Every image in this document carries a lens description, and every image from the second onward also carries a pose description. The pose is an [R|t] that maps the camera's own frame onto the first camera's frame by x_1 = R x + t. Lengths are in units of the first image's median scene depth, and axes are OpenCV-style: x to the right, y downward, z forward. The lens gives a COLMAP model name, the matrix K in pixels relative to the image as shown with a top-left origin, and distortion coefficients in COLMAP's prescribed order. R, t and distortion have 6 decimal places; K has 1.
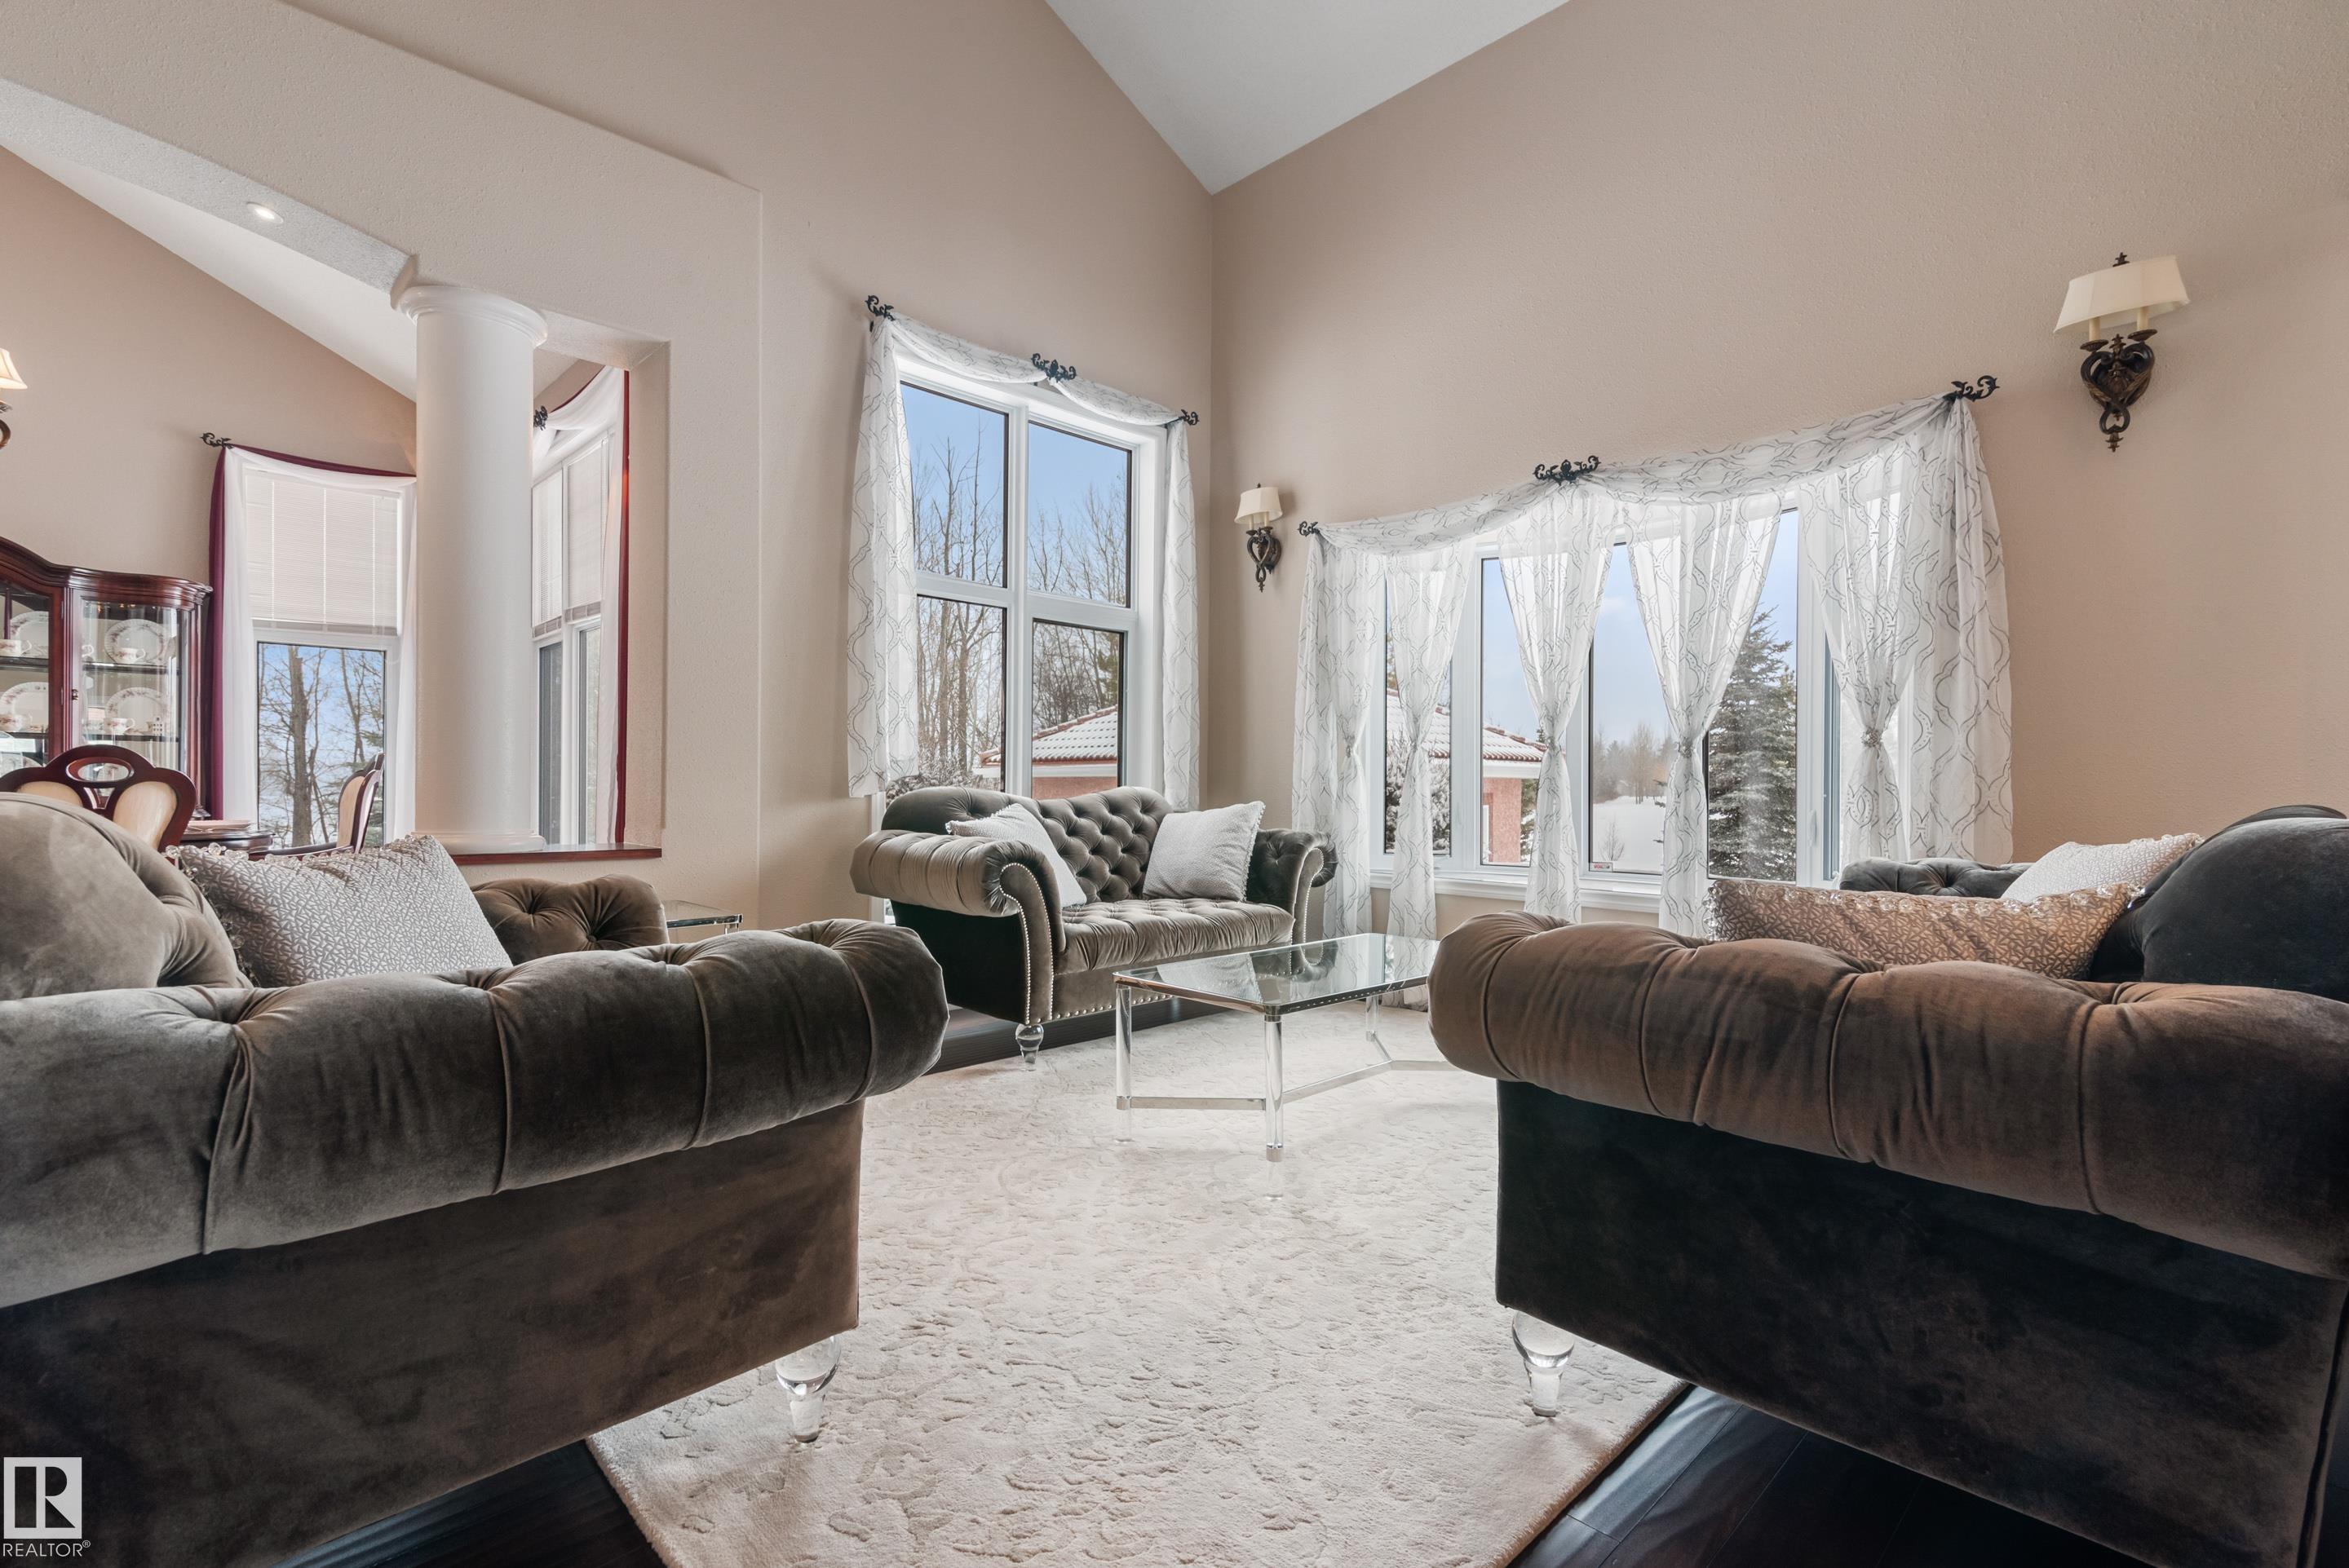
lens RADIAL K [[1071.3, 0, 1171.7], [0, 1071.3, 784.3], [0, 0, 1]] dist [0.011221, -0.000560]
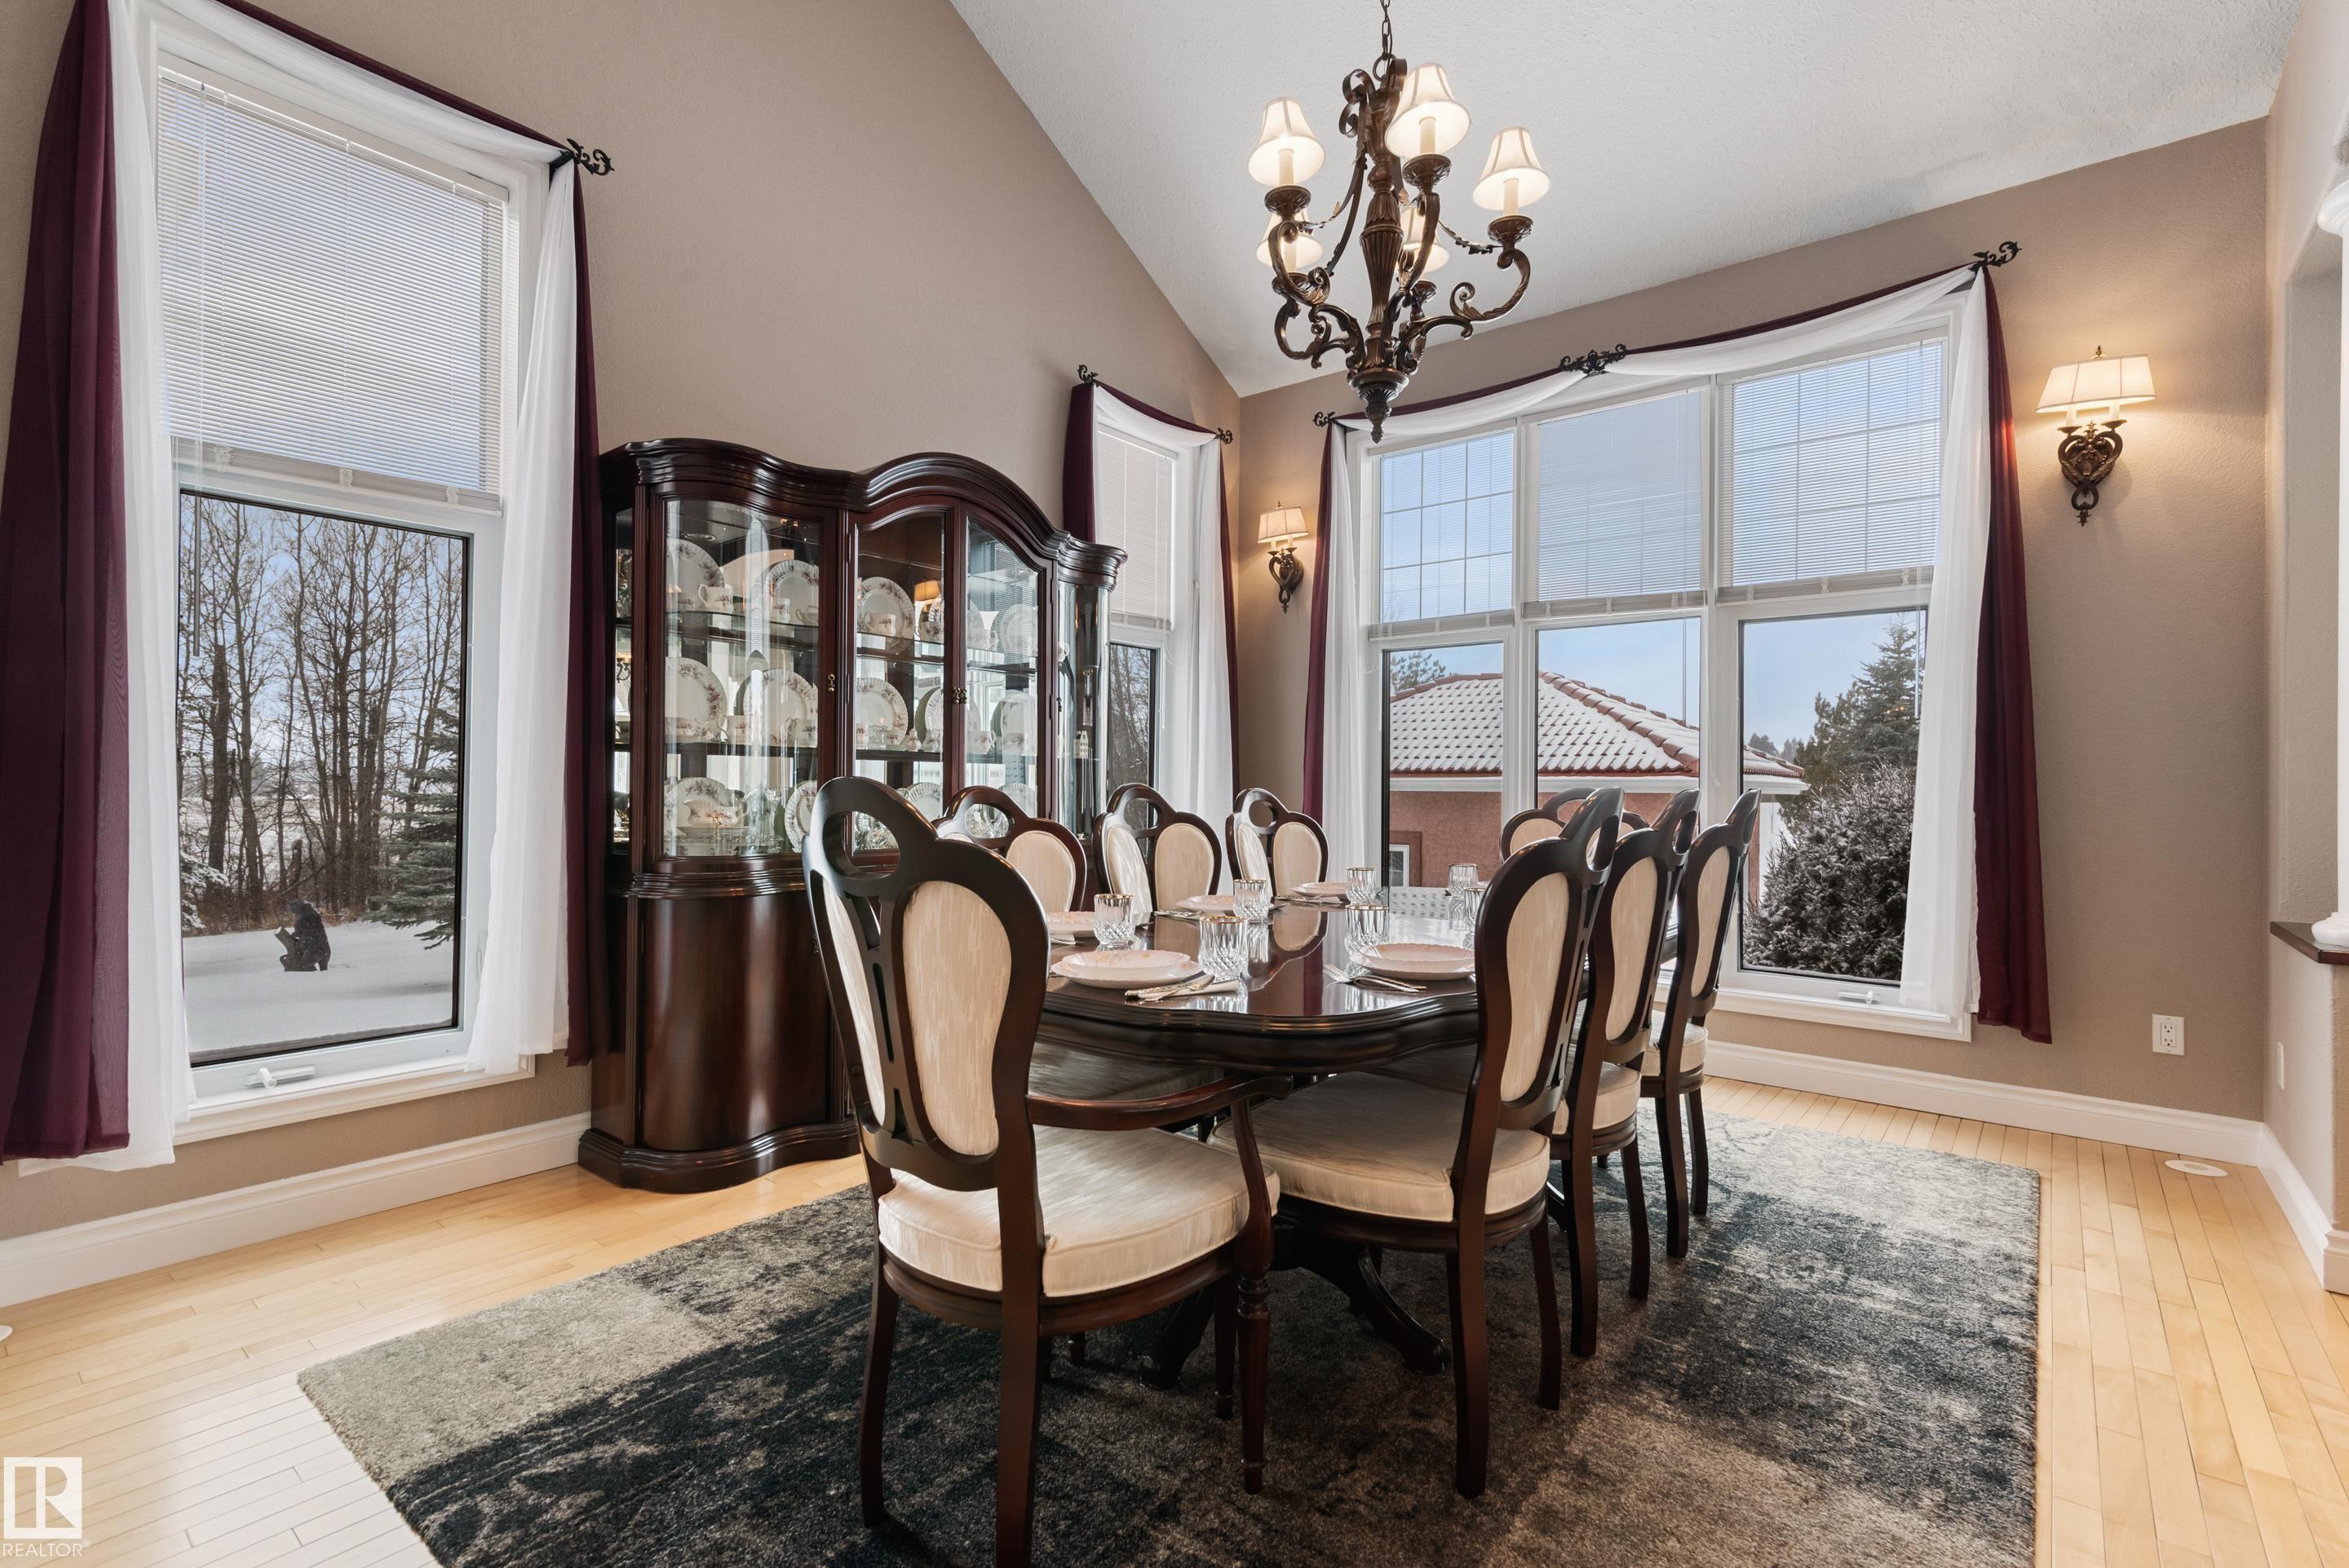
lens RADIAL K [[1071.3, 0, 1171.7], [0, 1071.3, 784.3], [0, 0, 1]] dist [0.011221, -0.000560]
pose [[0.993900, 0.002358, 0.110257, -1.261180], [-0.002093, 0.999995, -0.002523, -0.034519], [-0.110263, 0.002277, 0.993900, 0.323299]]
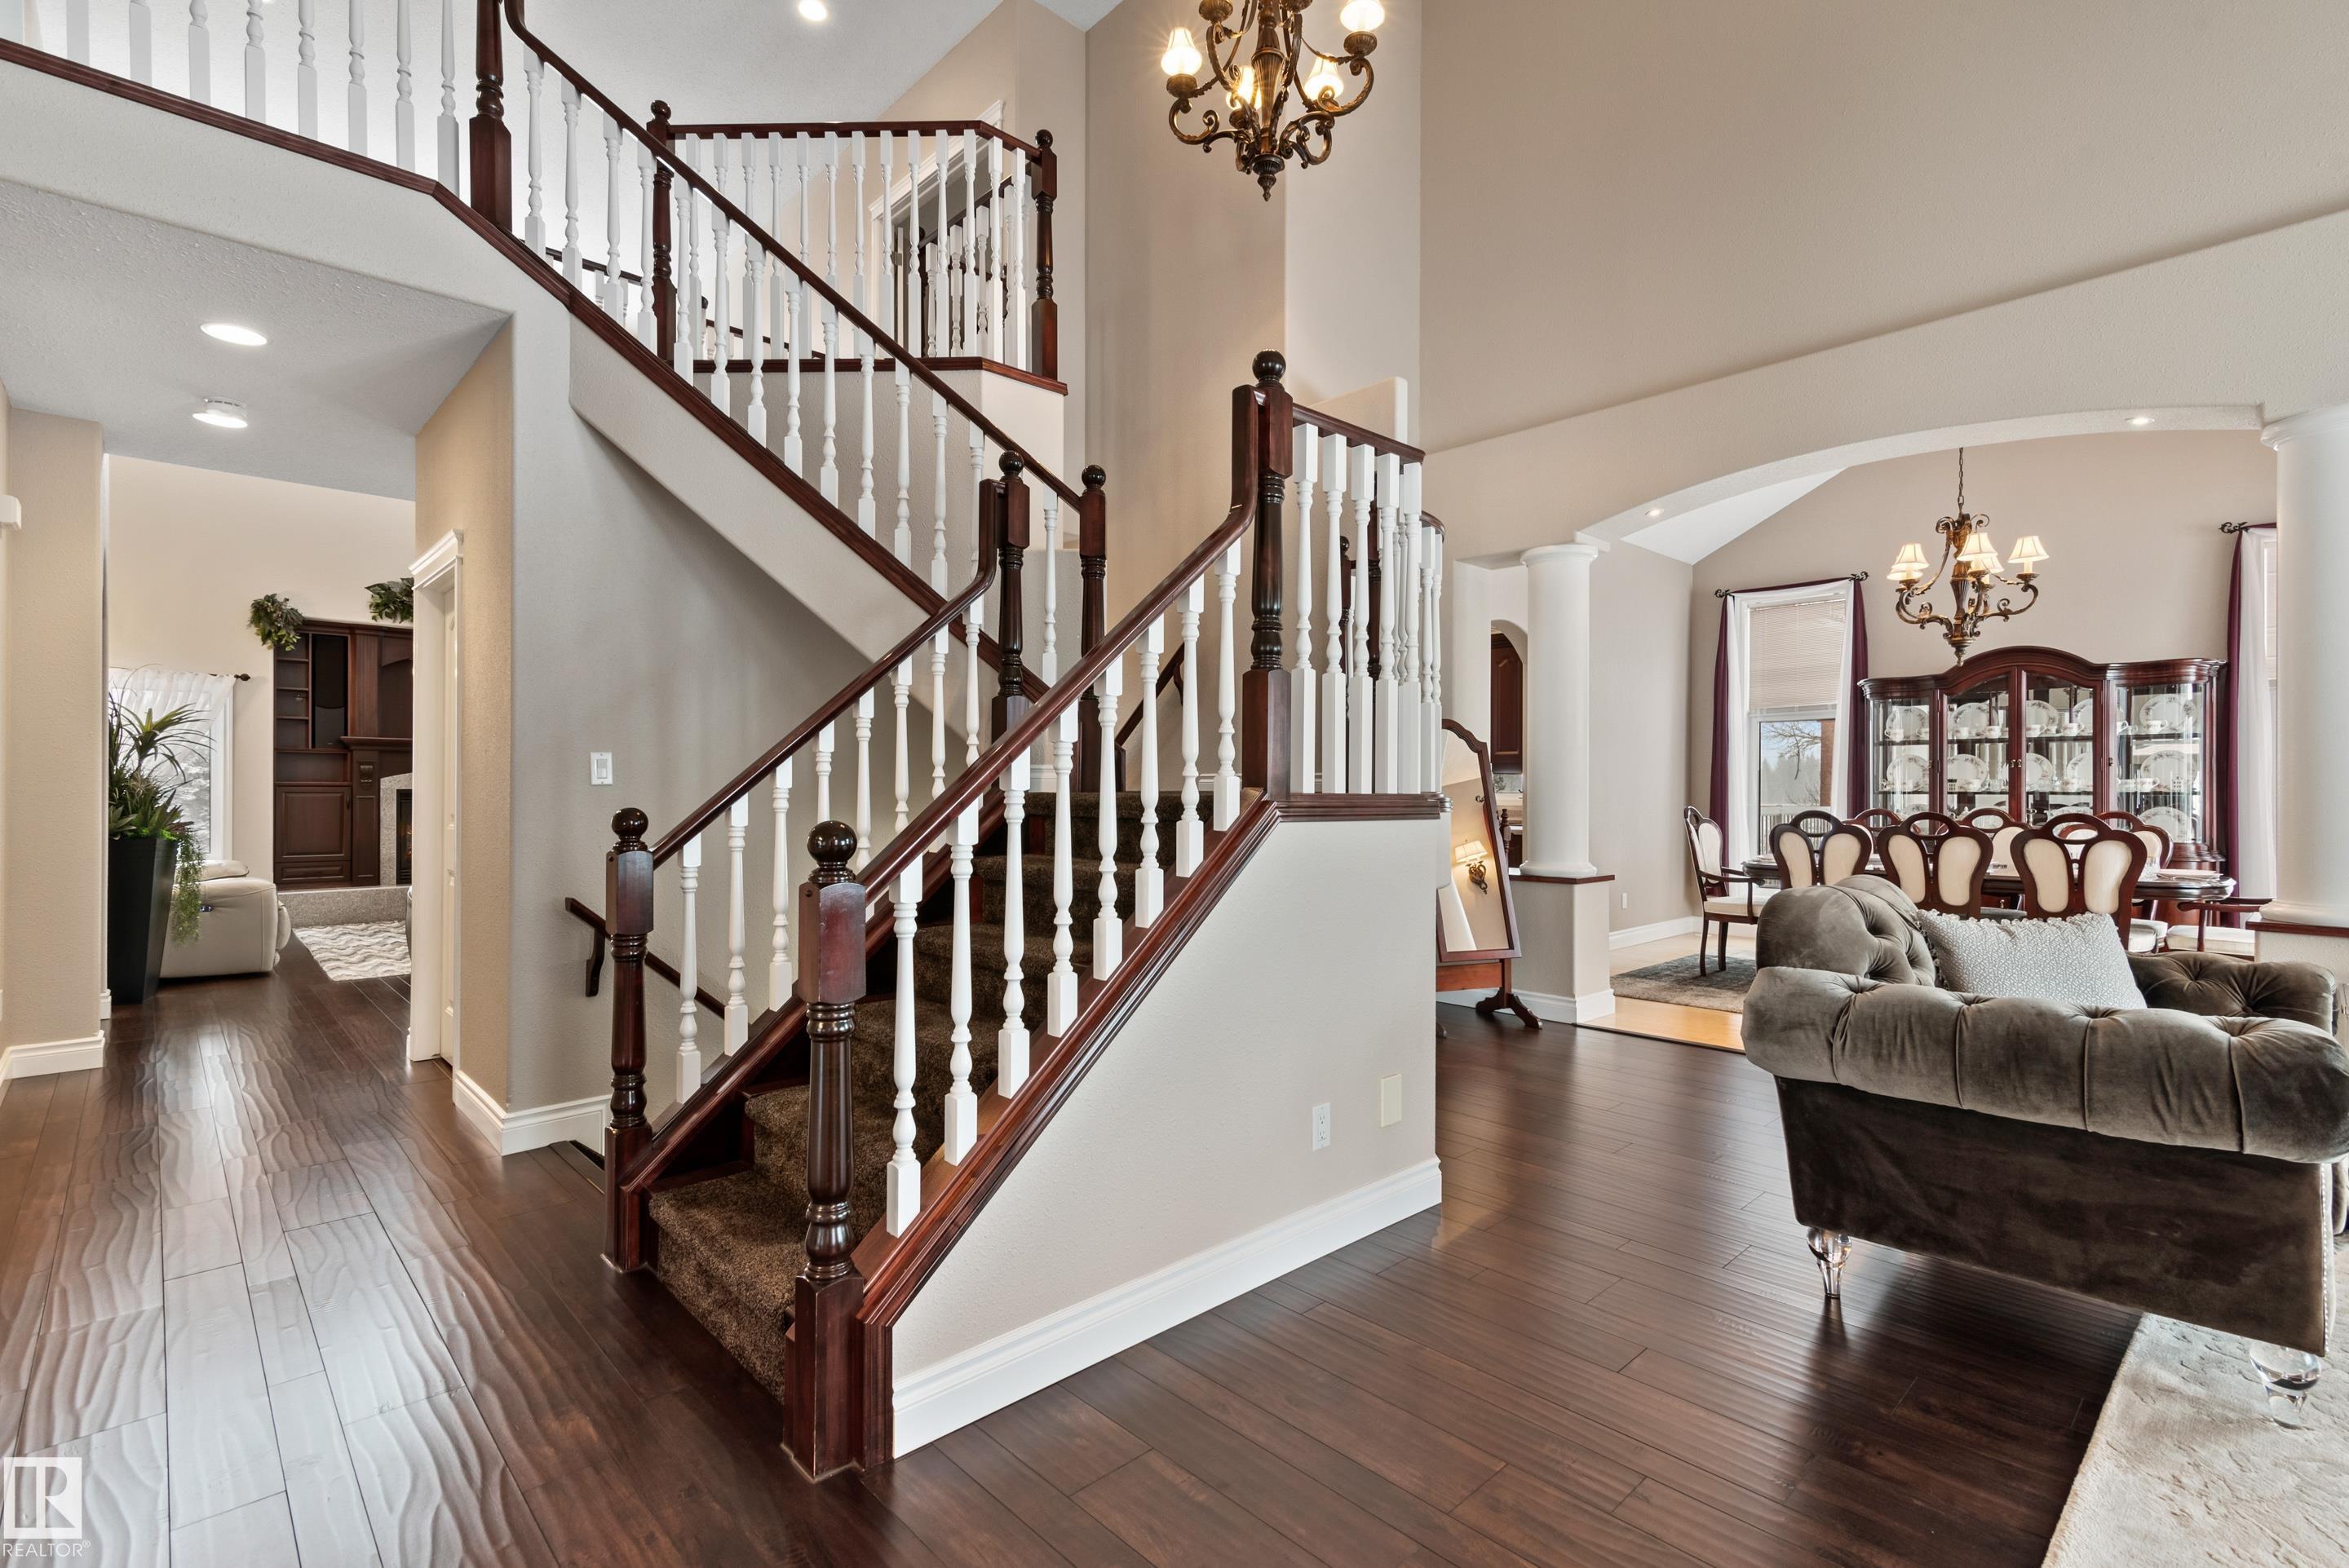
lens RADIAL K [[1071.3, 0, 1171.7], [0, 1071.3, 784.3], [0, 0, 1]] dist [0.011221, -0.000560]
pose [[-0.022786, -0.010615, -0.999684, 0.368057], [-0.002274, 0.999942, -0.010566, -0.050297], [0.999738, 0.002032, -0.022808, -0.107765]]
